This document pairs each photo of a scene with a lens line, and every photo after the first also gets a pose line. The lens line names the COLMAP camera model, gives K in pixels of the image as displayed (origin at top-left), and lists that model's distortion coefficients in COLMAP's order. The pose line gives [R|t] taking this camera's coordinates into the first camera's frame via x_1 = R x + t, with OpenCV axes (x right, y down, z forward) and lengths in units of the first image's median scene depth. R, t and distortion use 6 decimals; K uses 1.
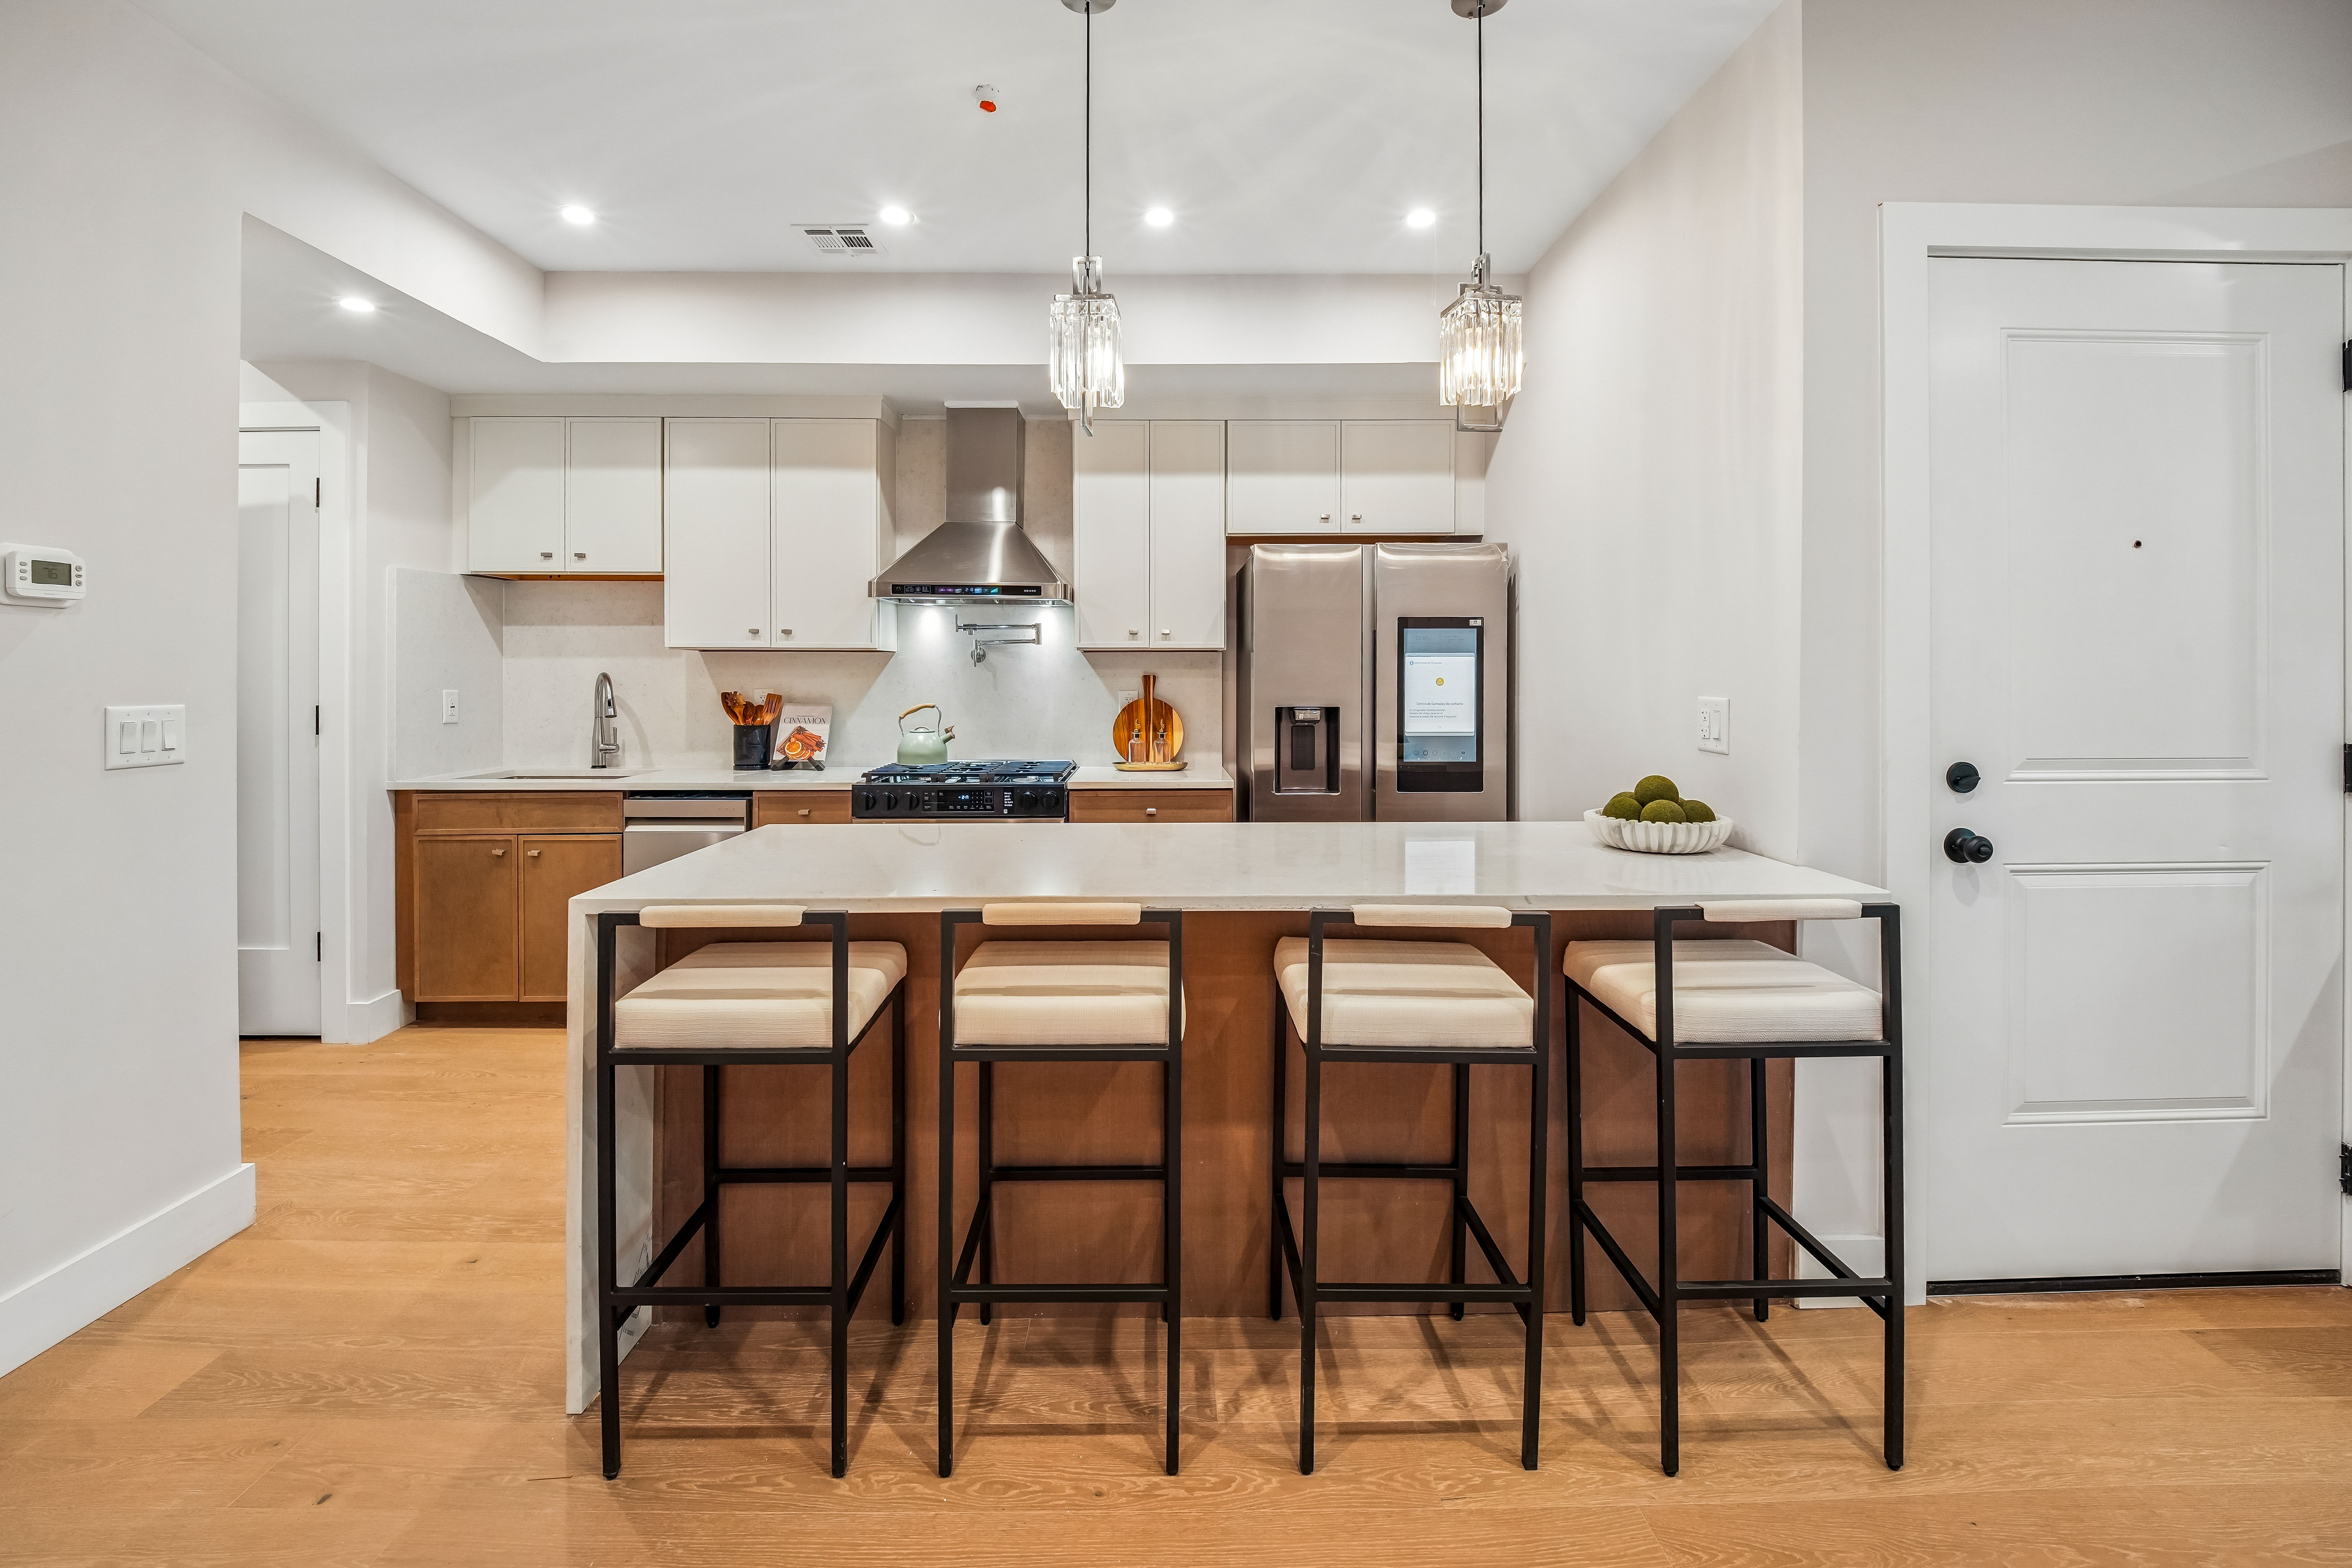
lens RADIAL K [[1003.1, 0, 1167.1], [0, 1003.1, 675.4], [0, 0, 1]] dist [0.002753, -0.011316]
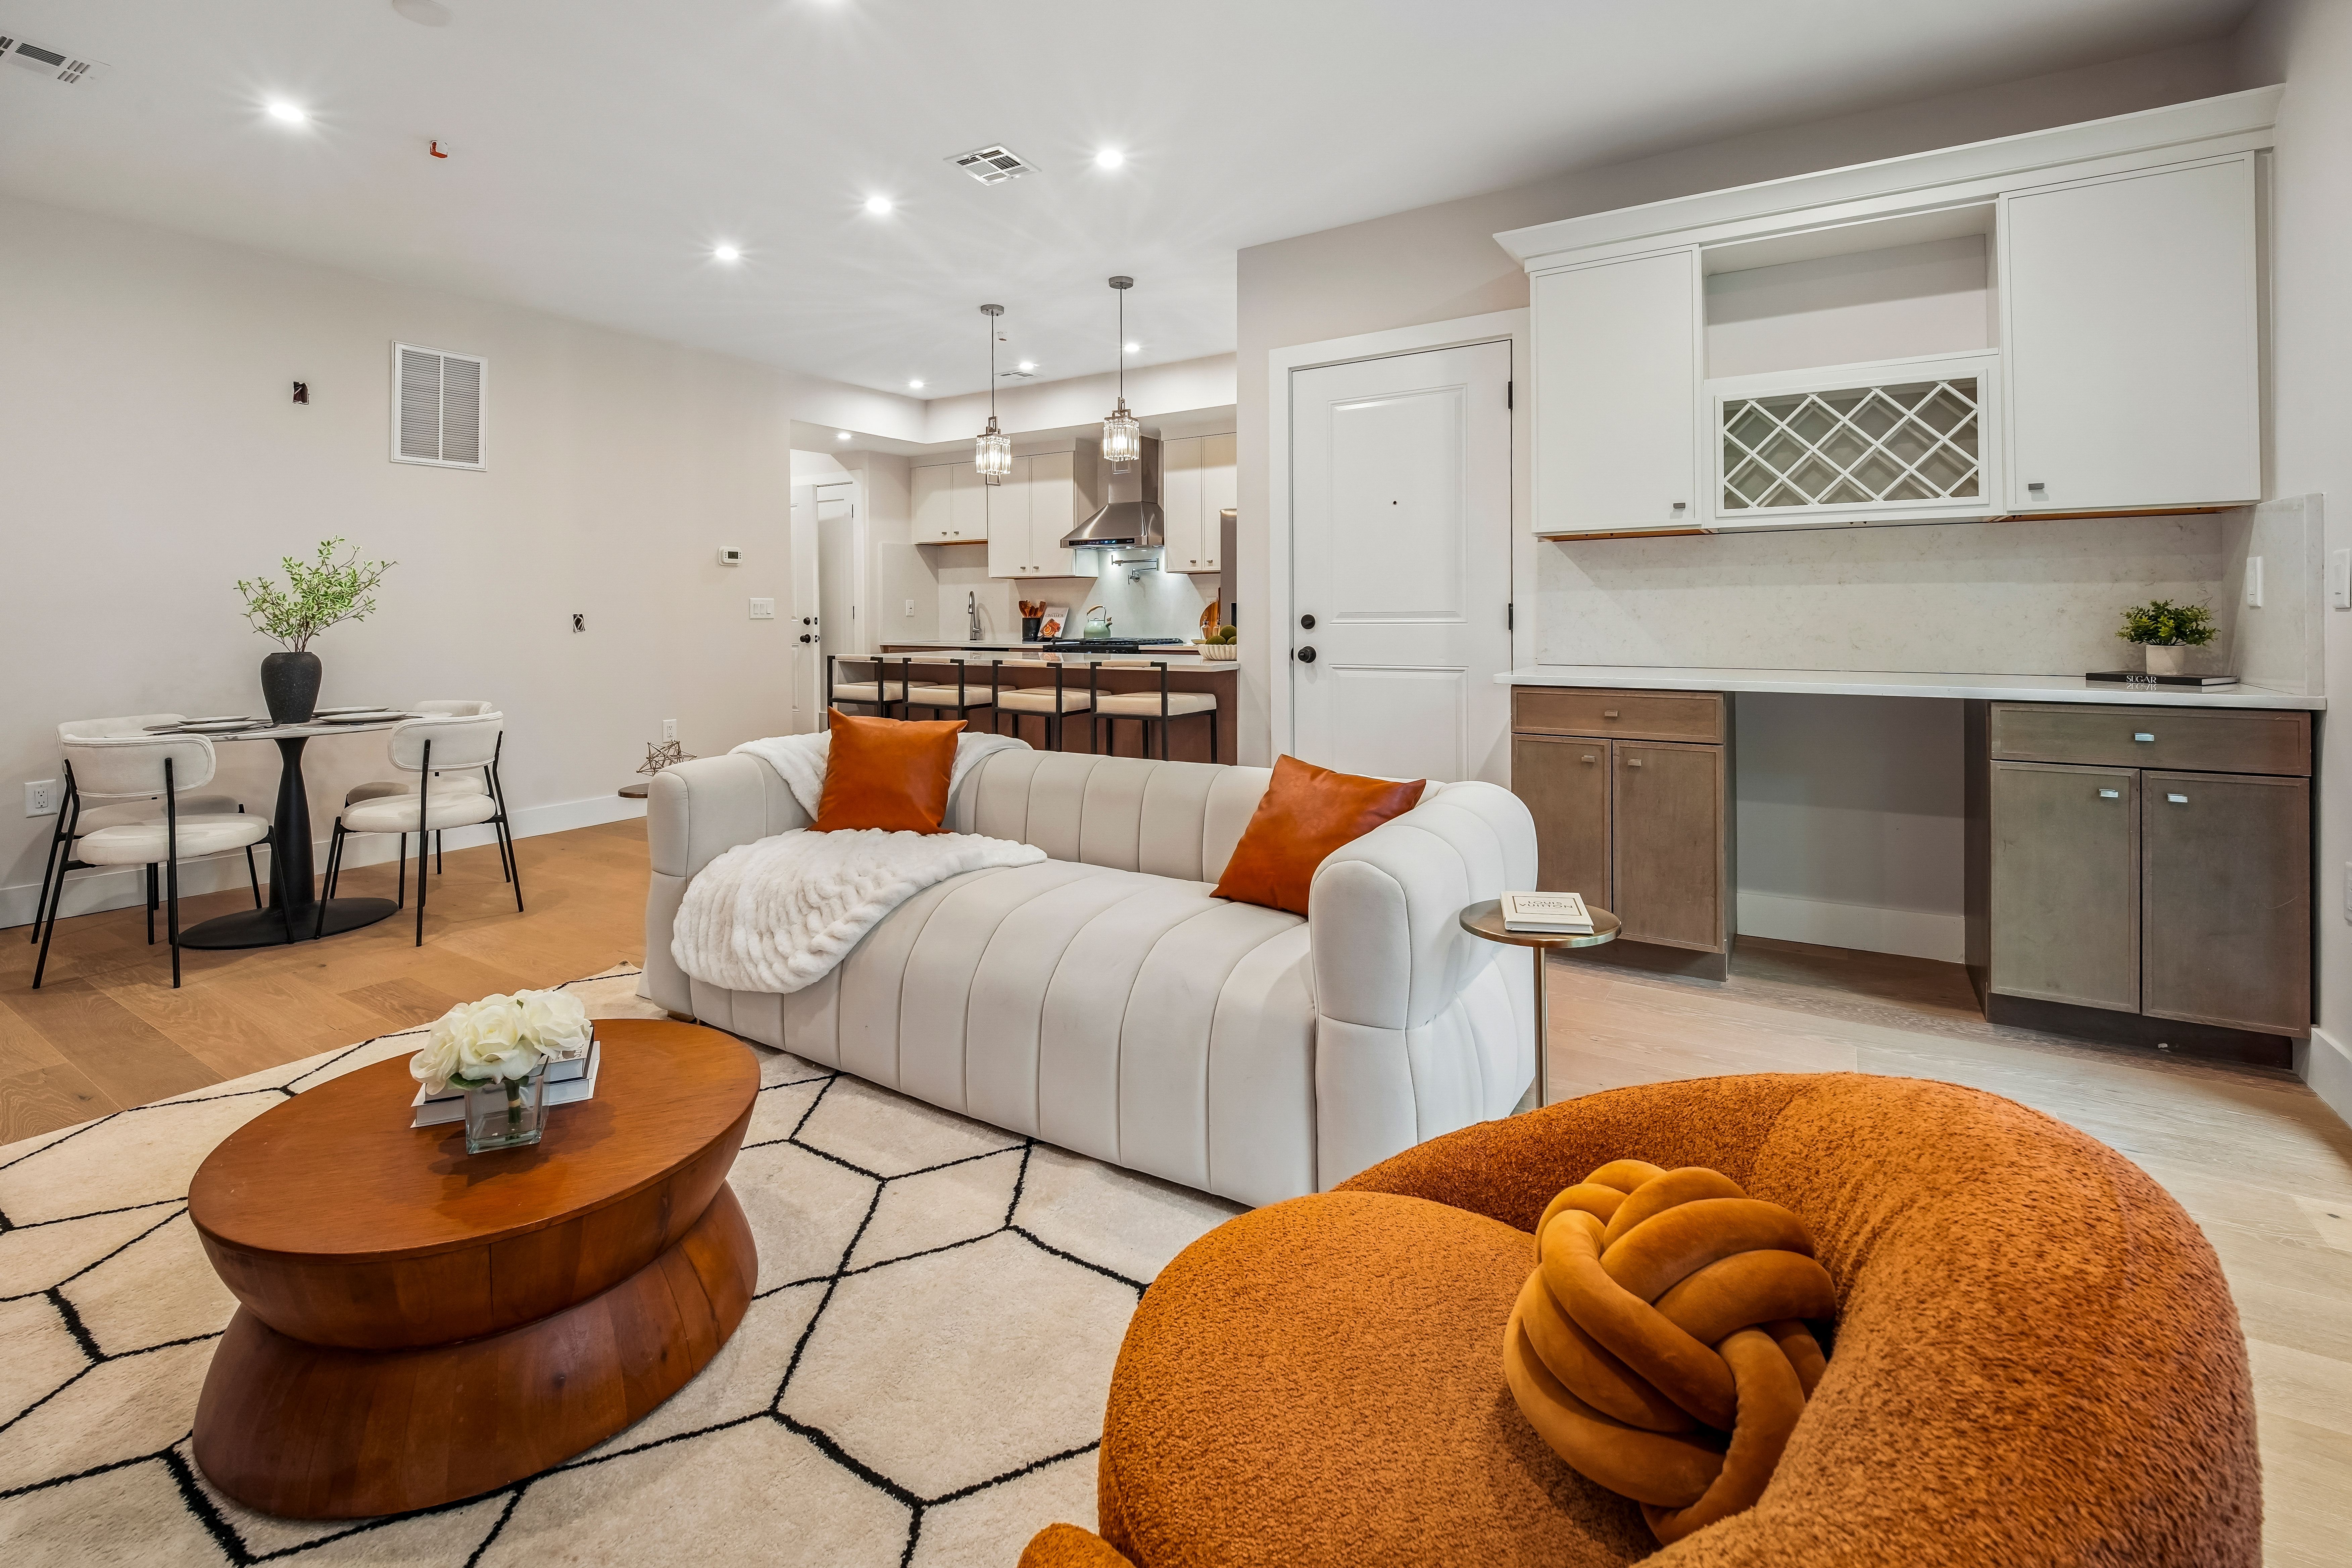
lens RADIAL K [[1014.5, 0, 1173.4], [0, 1014.5, 643.1], [0, 0, 1]] dist [0.002295, -0.015442]
pose [[0.842608, 0.010290, -0.538430, 0.954201], [0.008732, 0.999425, 0.032765, 0.042029], [0.538457, -0.032310, 0.842033, -0.525082]]
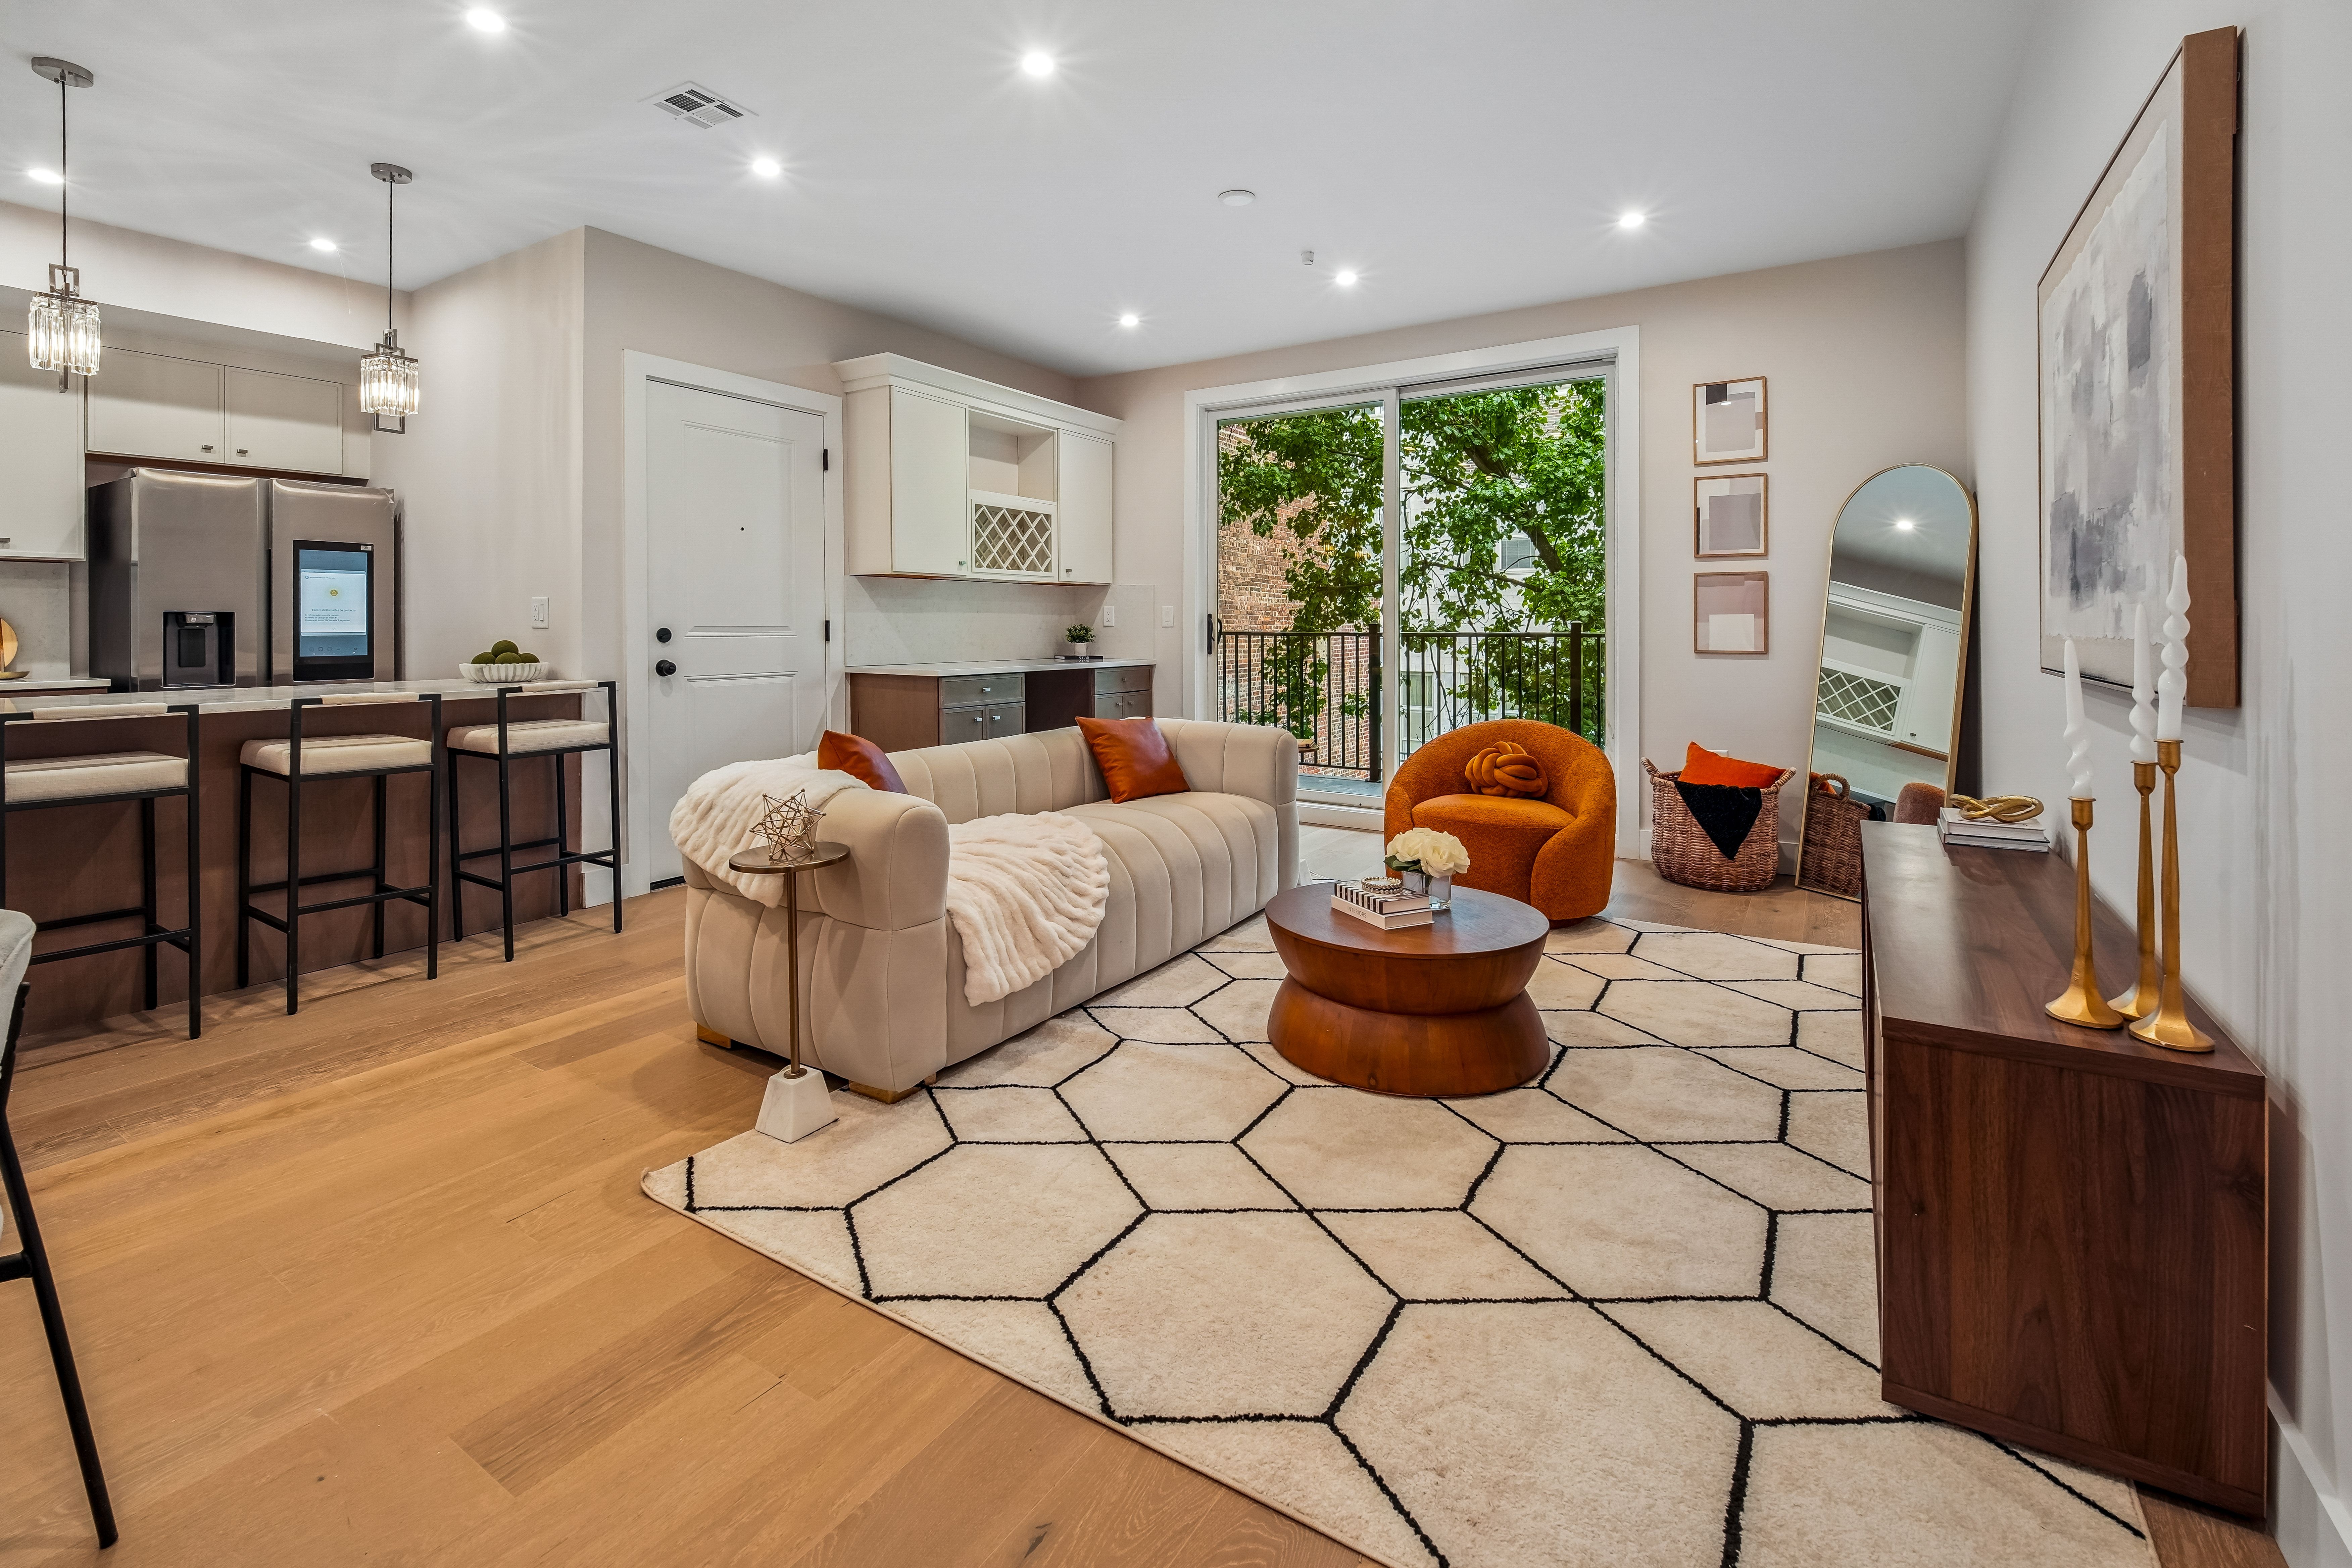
lens RADIAL K [[1033.2, 0, 1182.8], [0, 1033.2, 641.8], [0, 0, 1]] dist [-0.001130, -0.014307]
pose [[0.537122, -0.011484, 0.843427, -0.240959], [-0.002500, 0.999881, 0.015207, 0.044810], [-0.843501, -0.010276, 0.537029, -0.590883]]
